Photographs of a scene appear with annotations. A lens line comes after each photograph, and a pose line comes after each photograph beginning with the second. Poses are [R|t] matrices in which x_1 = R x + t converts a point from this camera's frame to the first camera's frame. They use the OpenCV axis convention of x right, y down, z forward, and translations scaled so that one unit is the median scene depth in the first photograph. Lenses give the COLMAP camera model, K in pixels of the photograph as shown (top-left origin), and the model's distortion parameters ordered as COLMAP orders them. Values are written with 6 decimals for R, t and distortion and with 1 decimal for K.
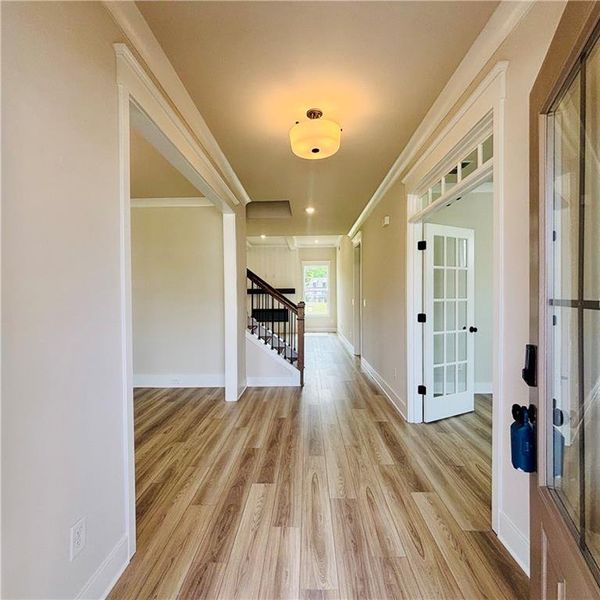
lens RADIAL K [[320.7, 0, 300.4], [0, 320.7, 299.3], [0, 0, 1]] dist [0.000891, -0.004886]
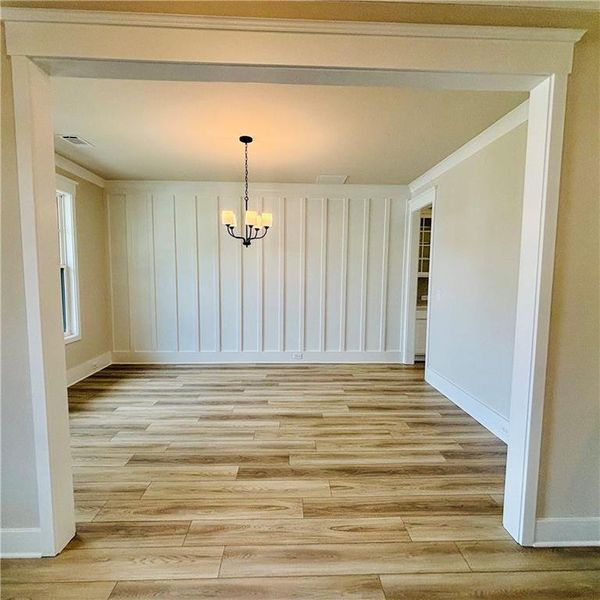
lens RADIAL K [[320.7, 0, 300.4], [0, 320.7, 300.1], [0, 0, 1]] dist [0.000891, -0.004886]
pose [[0.063686, 0.090690, -0.993841, 0.242895], [-0.023266, 0.995727, 0.089371, -0.044007], [0.997699, 0.017431, 0.065524, 0.977257]]
